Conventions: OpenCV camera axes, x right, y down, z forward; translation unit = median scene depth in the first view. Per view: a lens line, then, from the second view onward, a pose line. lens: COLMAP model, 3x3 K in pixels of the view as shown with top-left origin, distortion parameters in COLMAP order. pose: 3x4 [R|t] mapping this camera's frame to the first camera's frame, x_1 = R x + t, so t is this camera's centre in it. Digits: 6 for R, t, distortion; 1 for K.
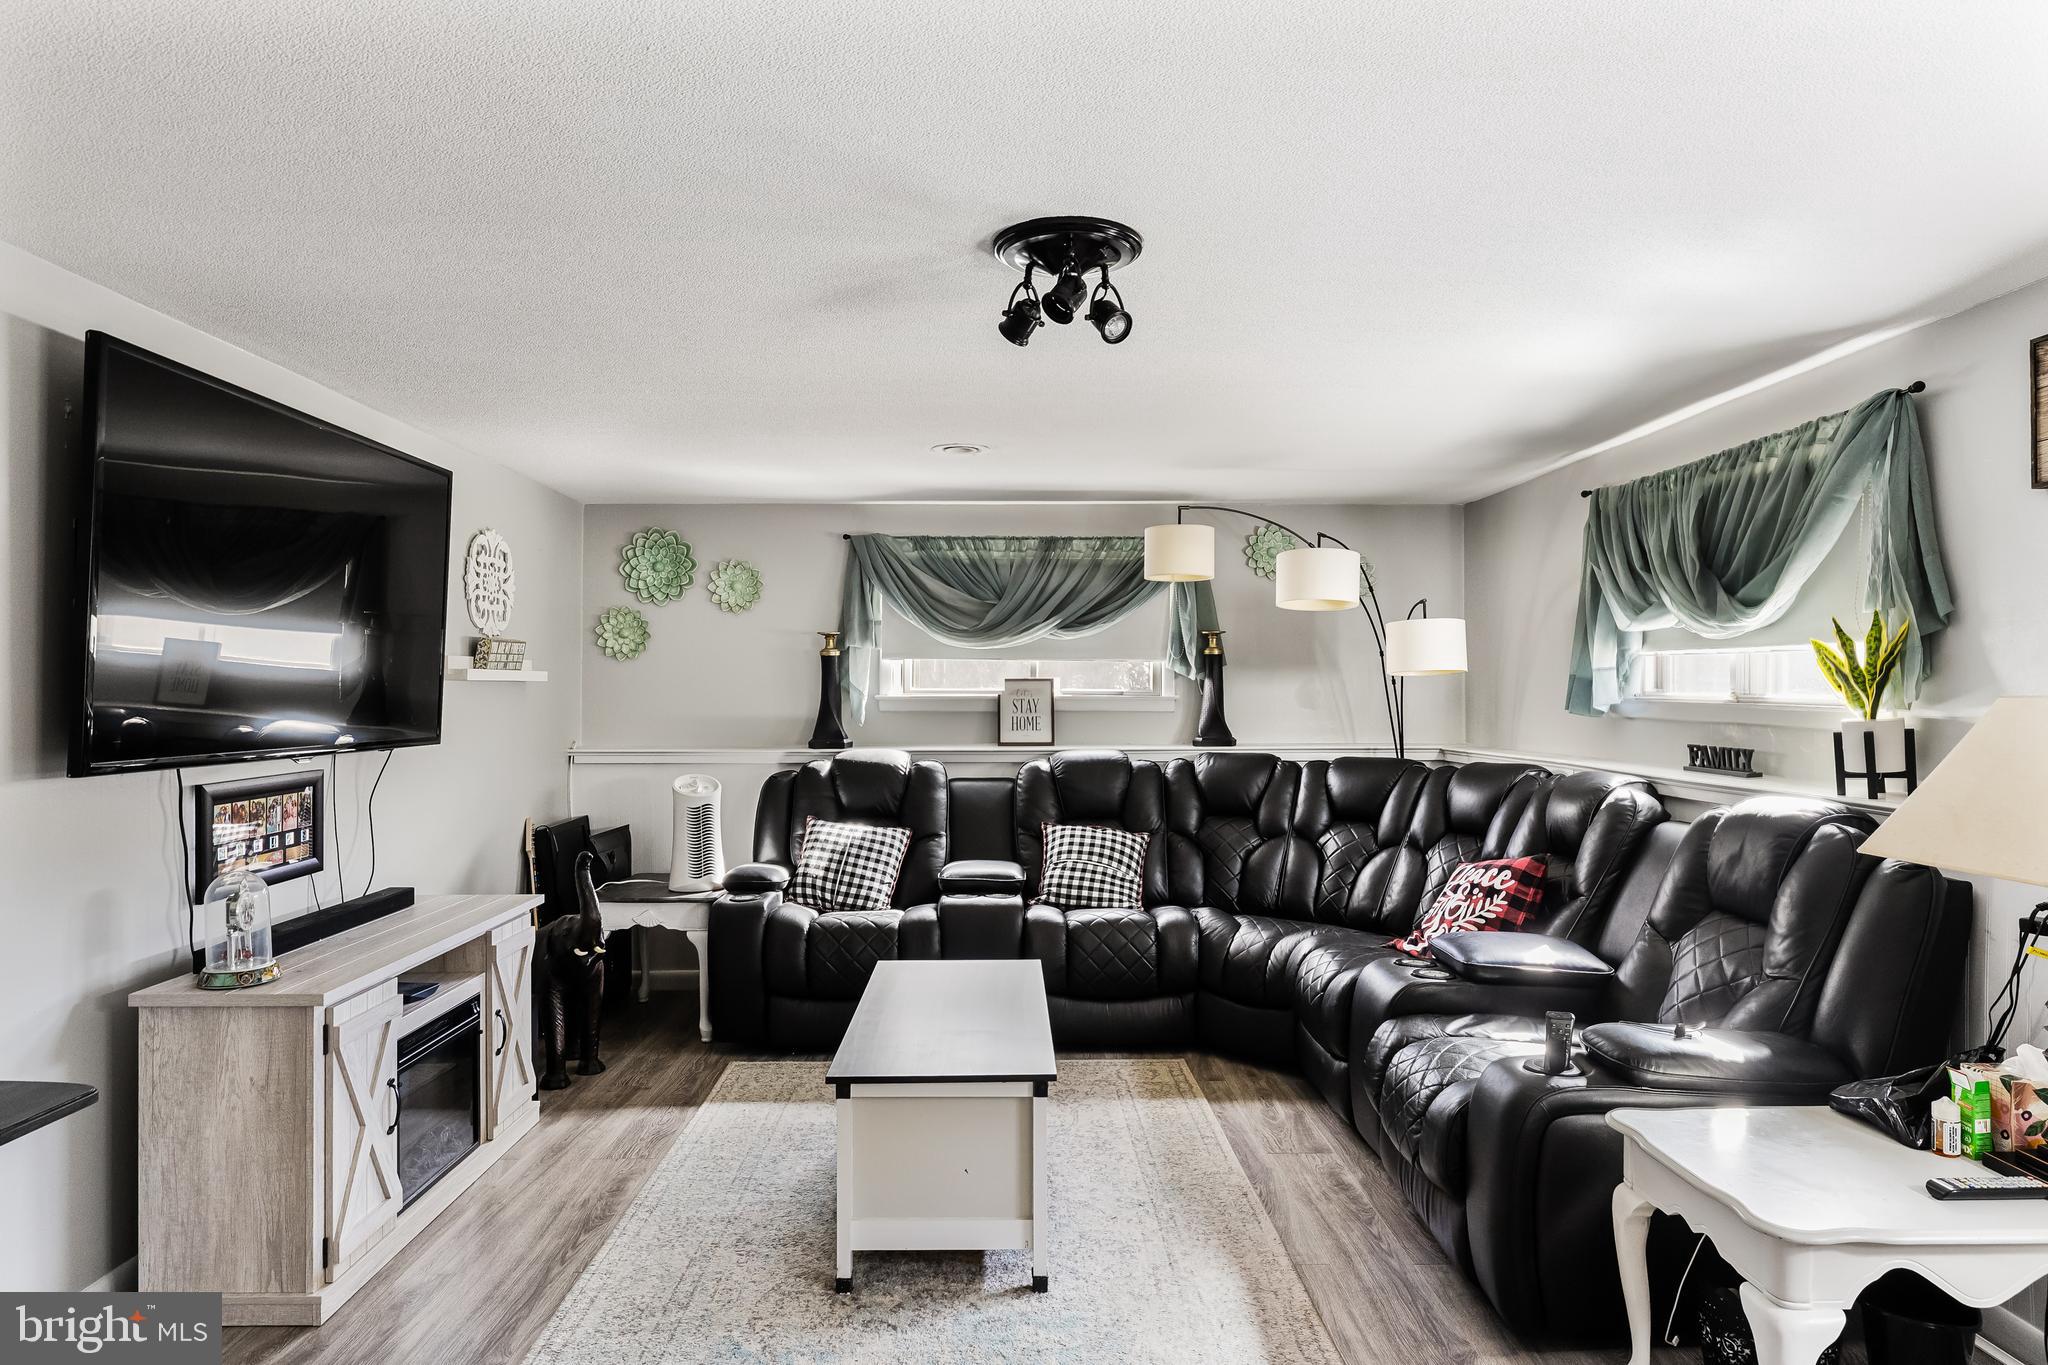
lens RADIAL K [[1208.4, 0, 1022.4], [0, 1208.4, 684.6], [0, 0, 1]] dist [-0.004156, -0.003929]
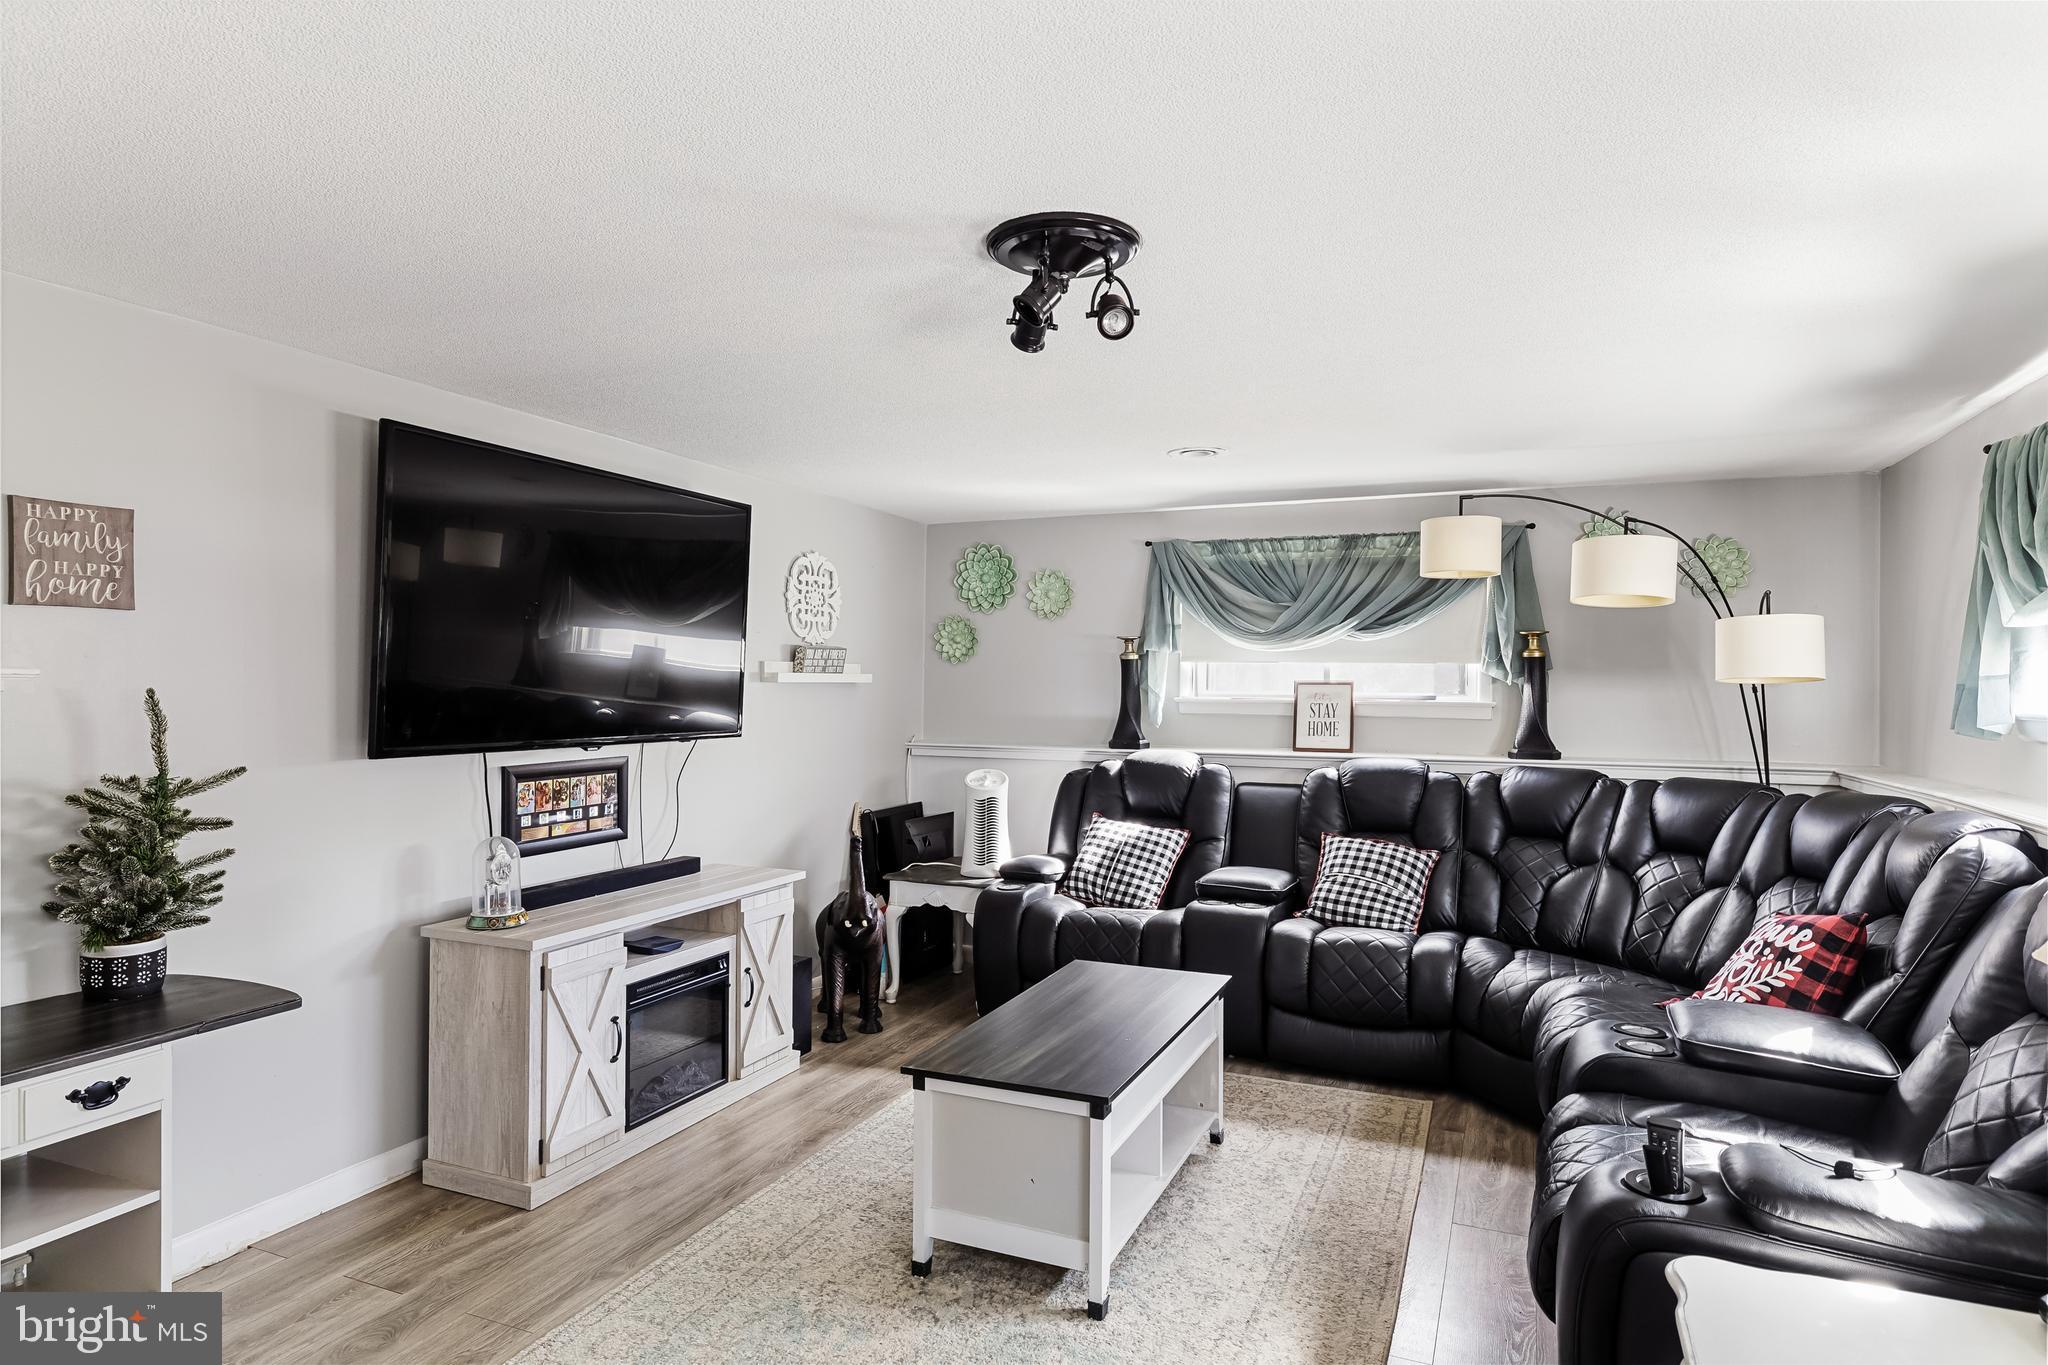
lens RADIAL K [[1150.7, 0, 1024.0], [0, 1150.7, 679.8], [0, 0, 1]] dist [-0.003184, -0.002474]
pose [[0.911864, 0.005736, -0.410453, 0.218583], [-0.006002, 0.999982, 0.000641, -0.008272], [0.410450, 0.001879, 0.911881, 0.083253]]
